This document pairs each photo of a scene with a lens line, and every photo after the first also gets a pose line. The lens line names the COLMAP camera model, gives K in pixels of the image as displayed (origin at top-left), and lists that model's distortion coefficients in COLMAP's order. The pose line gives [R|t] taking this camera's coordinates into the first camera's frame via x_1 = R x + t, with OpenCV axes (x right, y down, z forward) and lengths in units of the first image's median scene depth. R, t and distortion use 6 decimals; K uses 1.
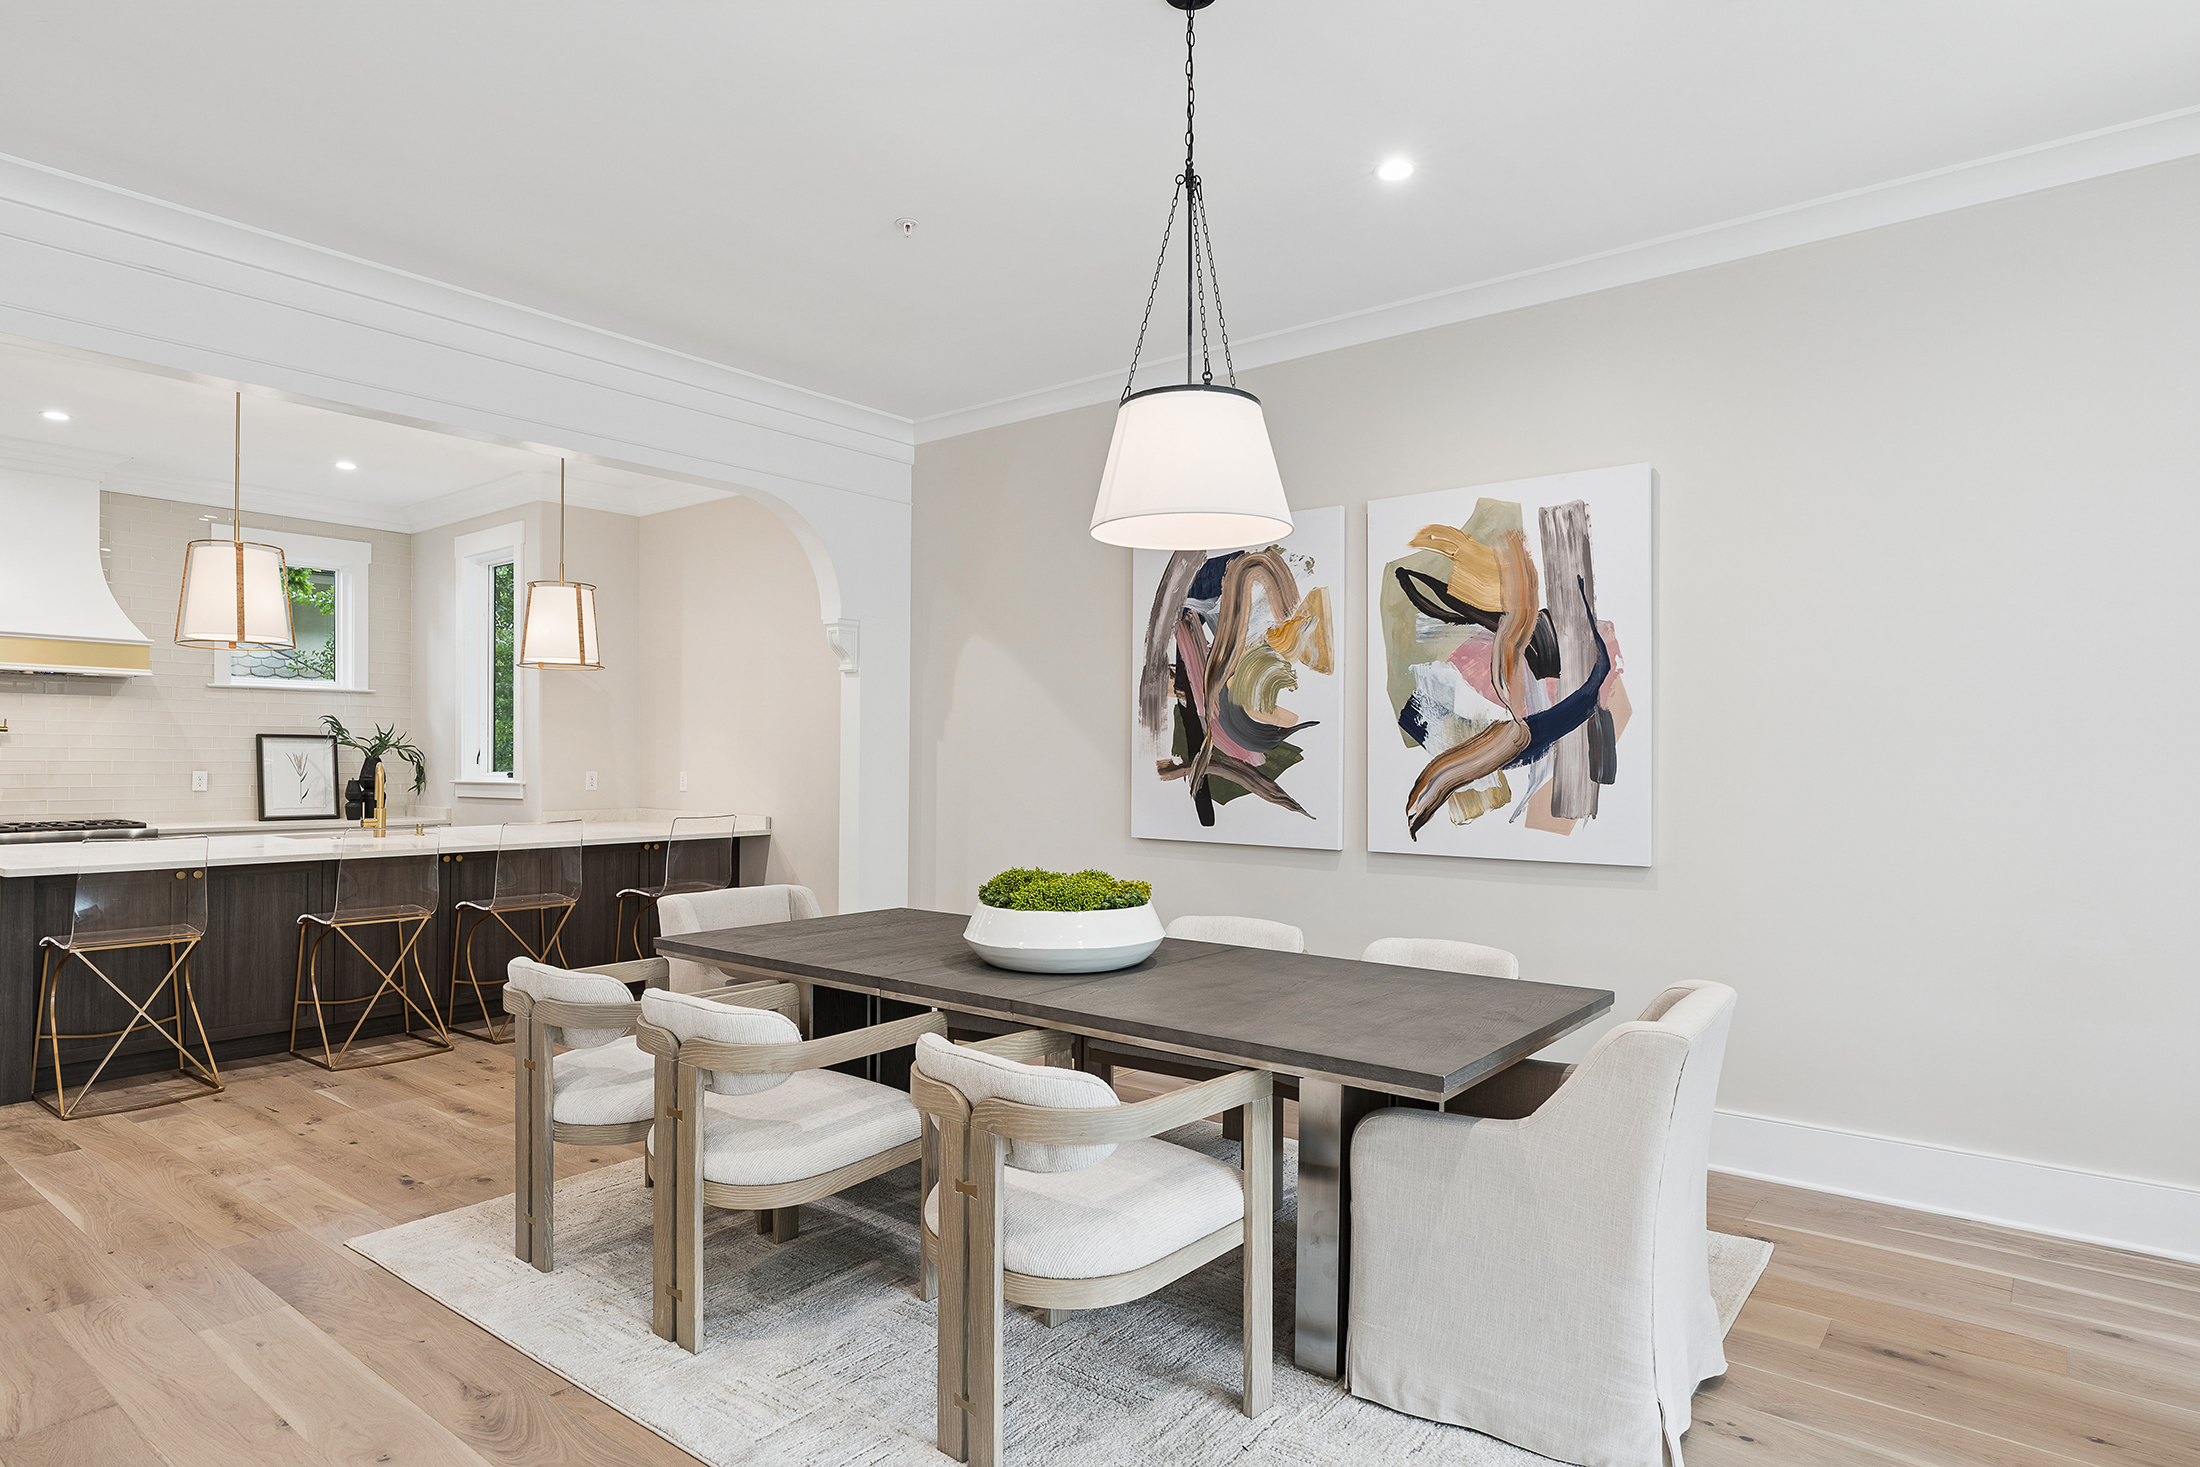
lens RADIAL K [[1222.7, 0, 1106.7], [0, 1222.7, 750.8], [0, 0, 1]] dist [-0.010190, 0.006830]
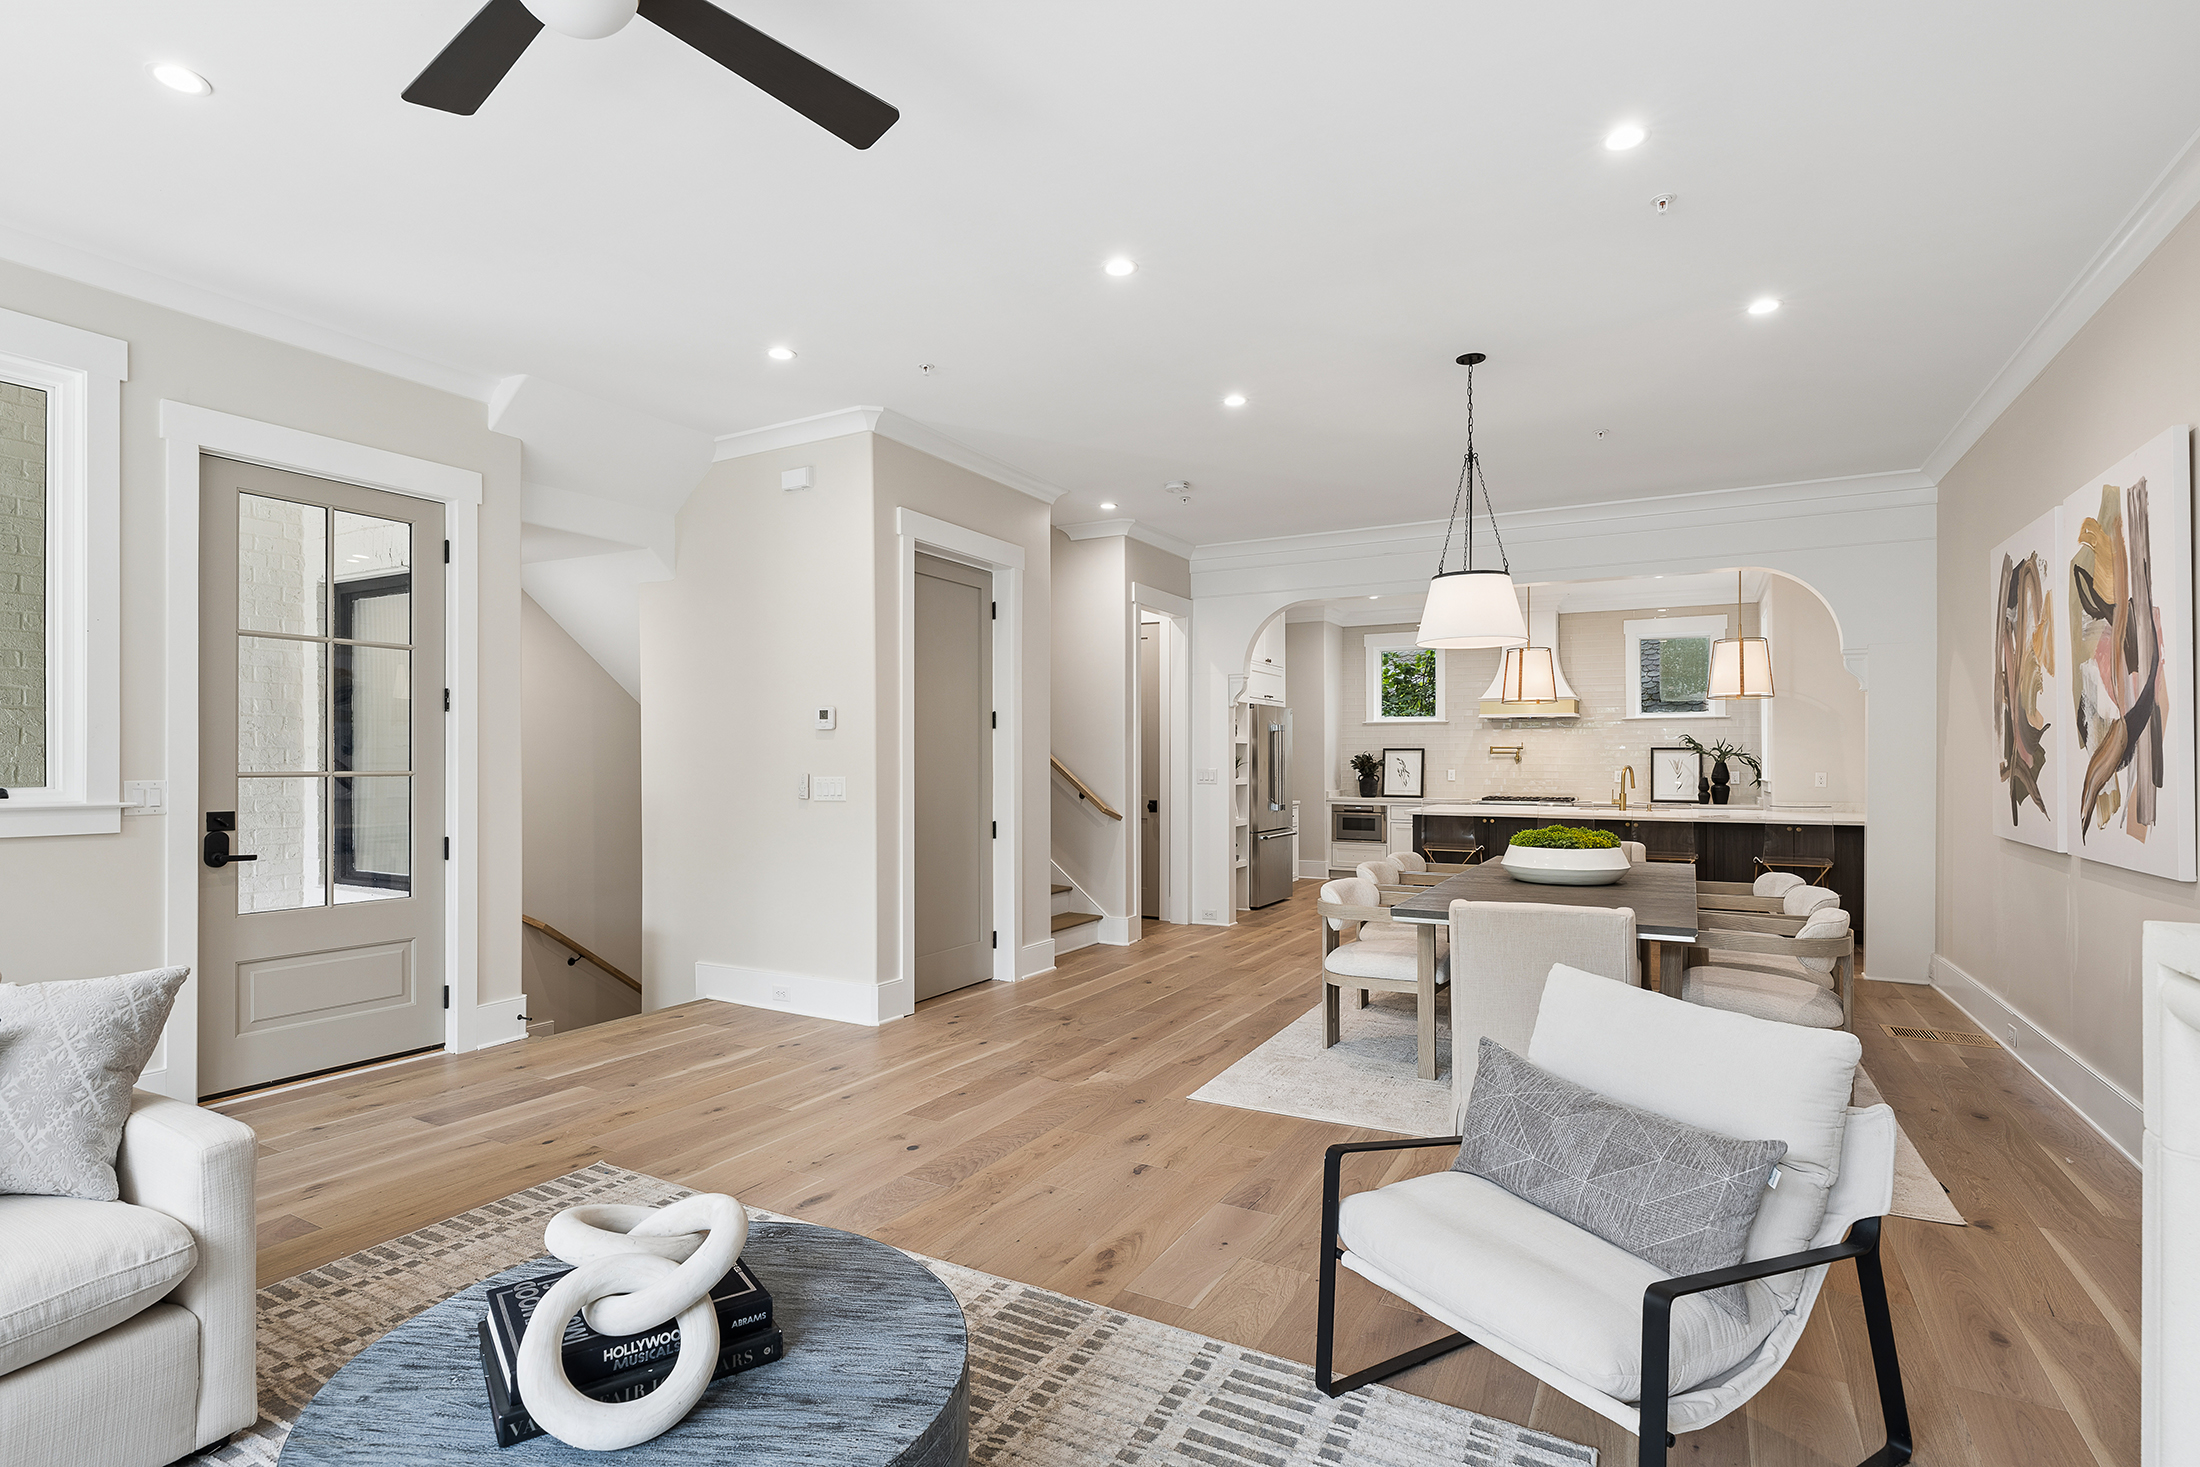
lens RADIAL K [[1068.2, 0, 1089.6], [0, 1068.2, 753.1], [0, 0, 1]] dist [-0.003615, 0.000861]
pose [[0.166048, -0.010189, -0.986065, 0.880885], [0.005355, 0.999941, -0.009431, 0.004140], [0.986103, -0.003714, 0.166093, 0.073393]]
